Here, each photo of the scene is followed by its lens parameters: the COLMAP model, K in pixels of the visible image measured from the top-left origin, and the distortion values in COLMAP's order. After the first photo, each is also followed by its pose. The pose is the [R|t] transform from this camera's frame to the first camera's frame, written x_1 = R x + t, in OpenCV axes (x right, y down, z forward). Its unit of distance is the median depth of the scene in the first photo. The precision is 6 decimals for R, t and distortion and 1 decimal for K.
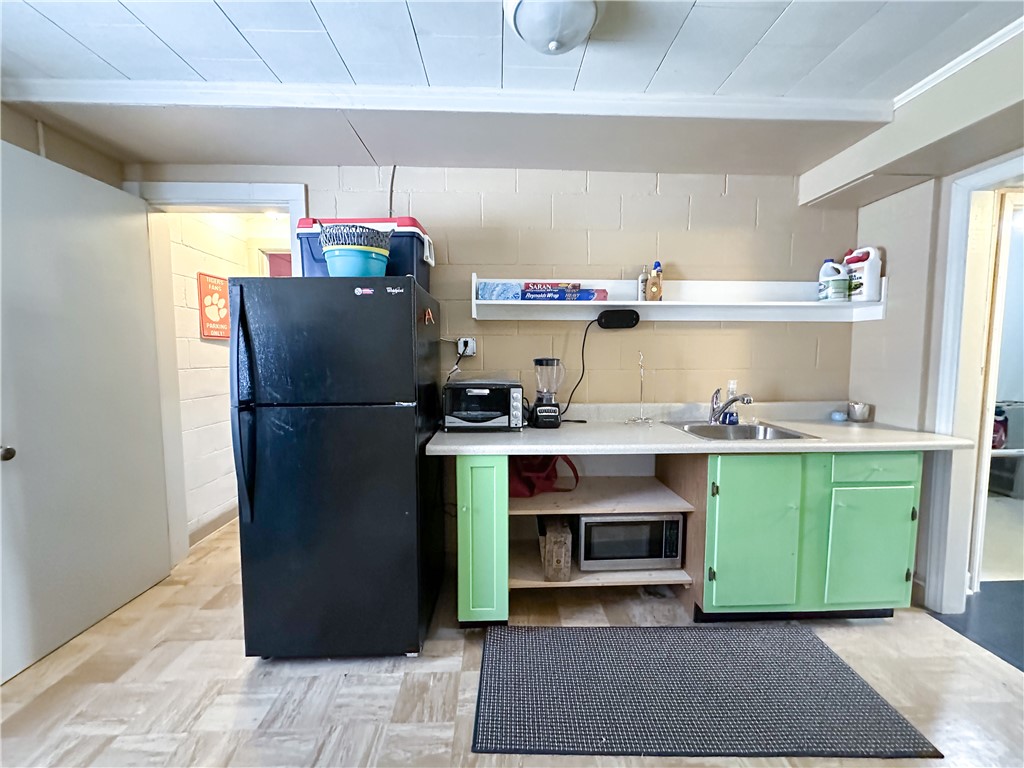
lens RADIAL K [[407.1, 0, 514.9], [0, 407.1, 382.7], [0, 0, 1]] dist [-0.007014, 0.001002]
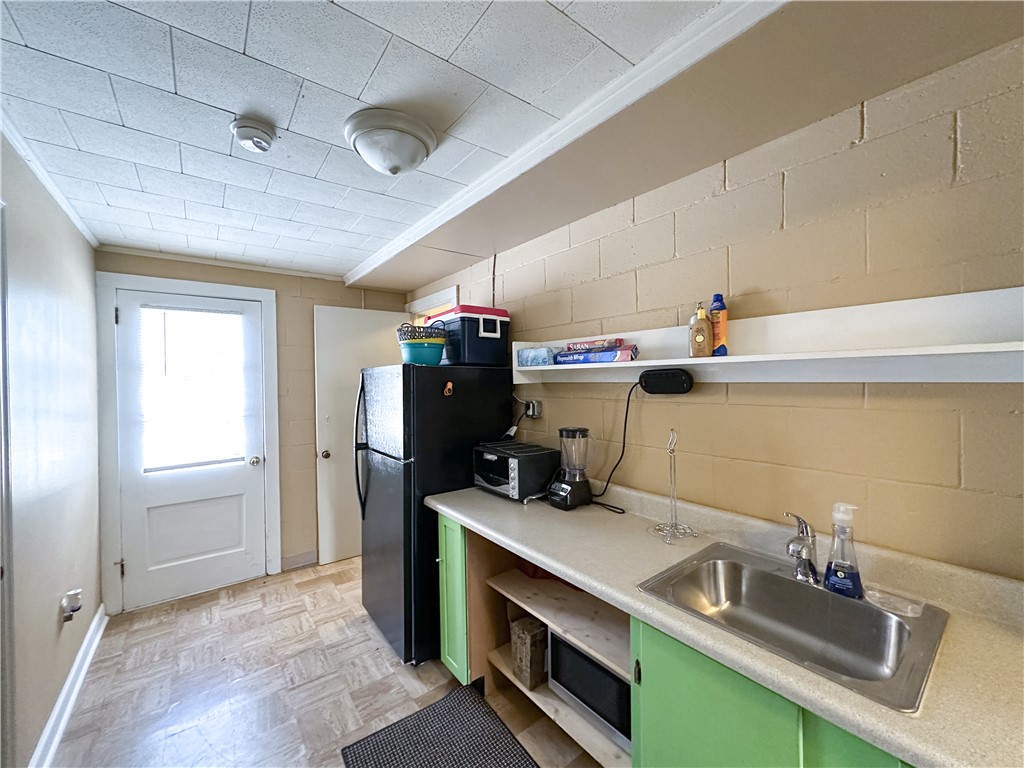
lens RADIAL K [[407.1, 0, 514.6], [0, 407.1, 383.7], [0, 0, 1]] dist [-0.007014, 0.001002]
pose [[0.582047, 0.002225, -0.813152, 0.800155], [-0.048417, 0.998317, -0.031925, -0.135112], [0.811713, 0.057952, 0.581175, 0.419476]]
